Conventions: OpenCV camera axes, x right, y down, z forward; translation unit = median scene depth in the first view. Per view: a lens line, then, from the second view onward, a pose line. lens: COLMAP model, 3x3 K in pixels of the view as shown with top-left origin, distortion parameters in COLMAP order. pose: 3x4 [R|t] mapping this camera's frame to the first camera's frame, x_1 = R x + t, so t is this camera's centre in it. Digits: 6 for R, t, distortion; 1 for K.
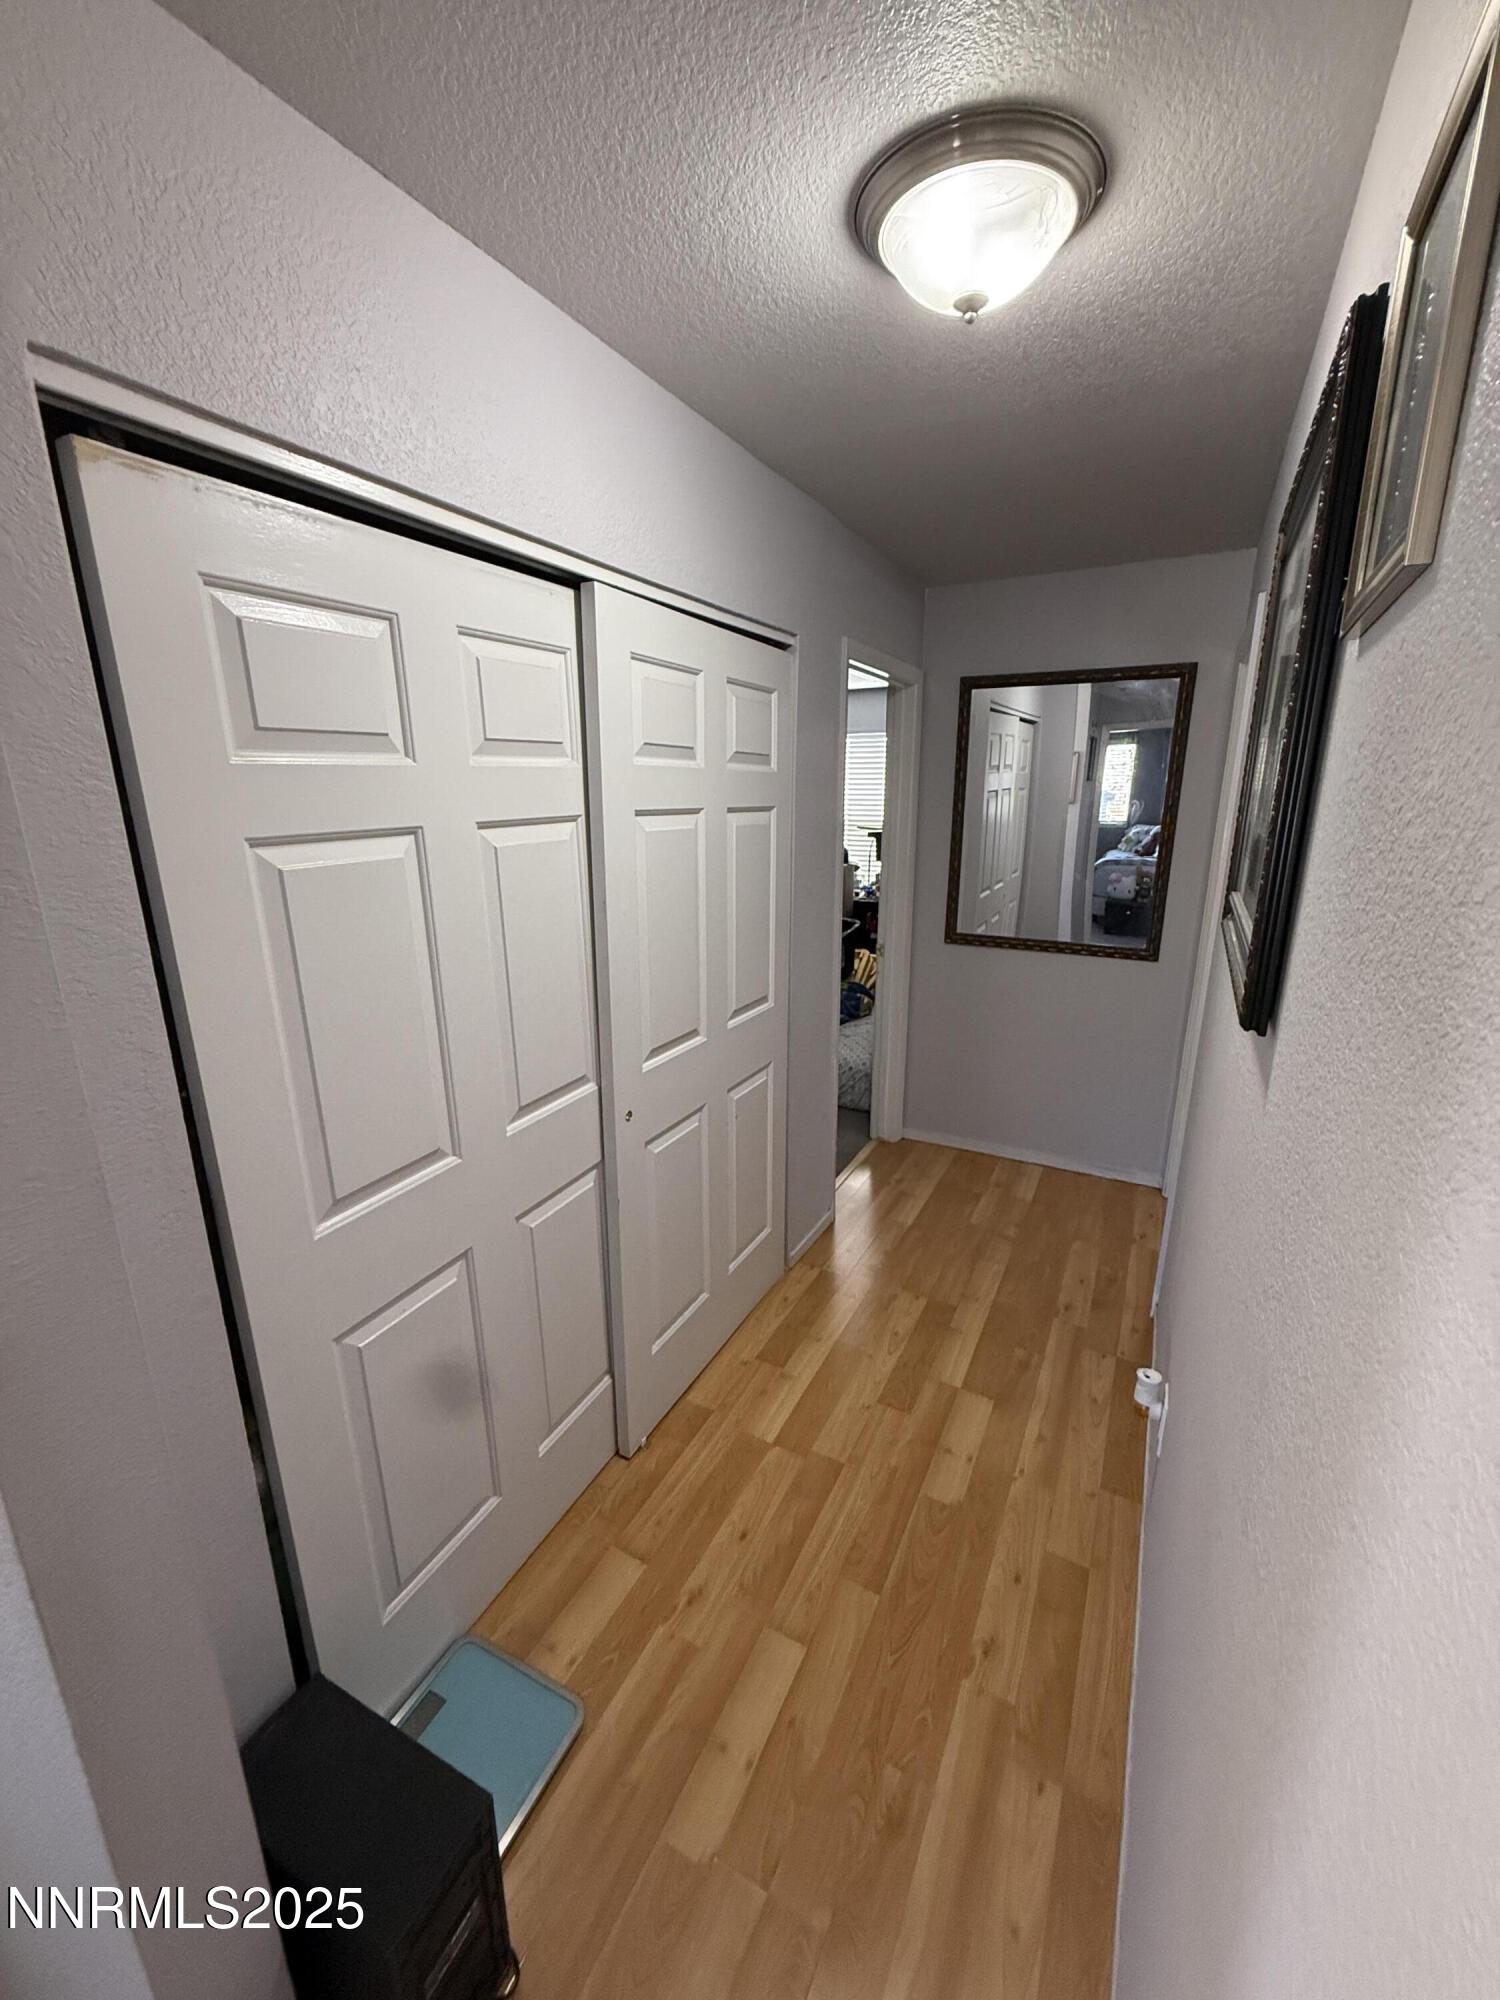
lens RADIAL K [[791.1, 0, 754.3], [0, 791.1, 1001.3], [0, 0, 1]] dist [-0.003638, -0.000918]
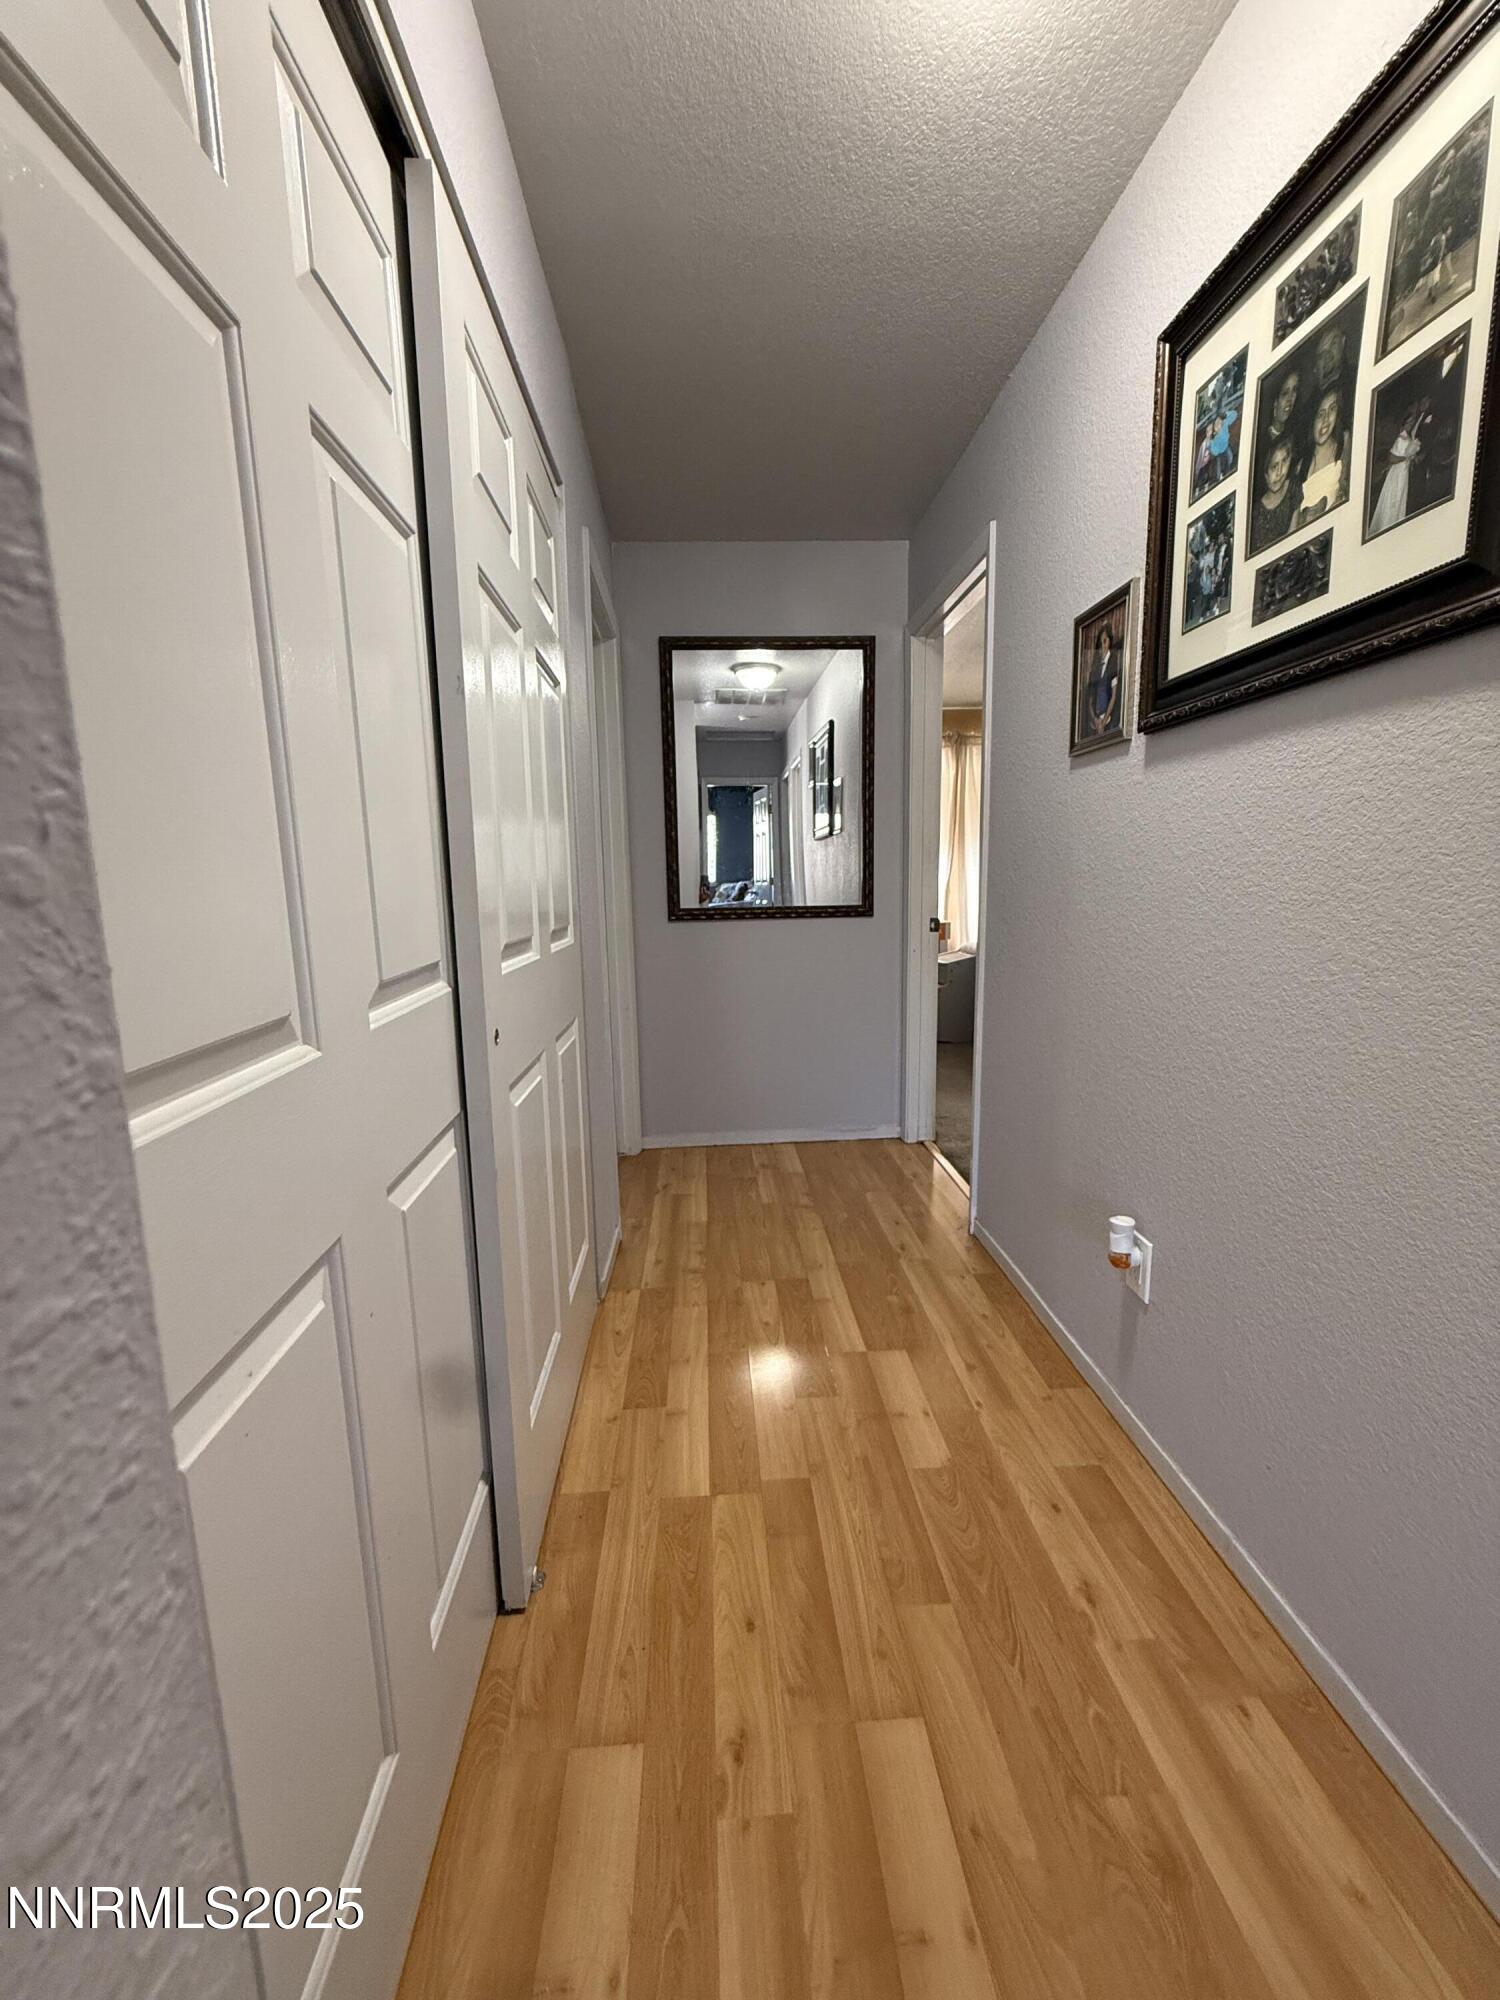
lens RADIAL K [[791.1, 0, 753.9], [0, 791.1, 992.8], [0, 0, 1]] dist [-0.003638, -0.000918]
pose [[0.856159, -0.094640, 0.507971, -0.288308], [0.154600, 0.984967, -0.077061, 0.182362], [-0.493042, 0.144509, 0.857920, 0.317545]]
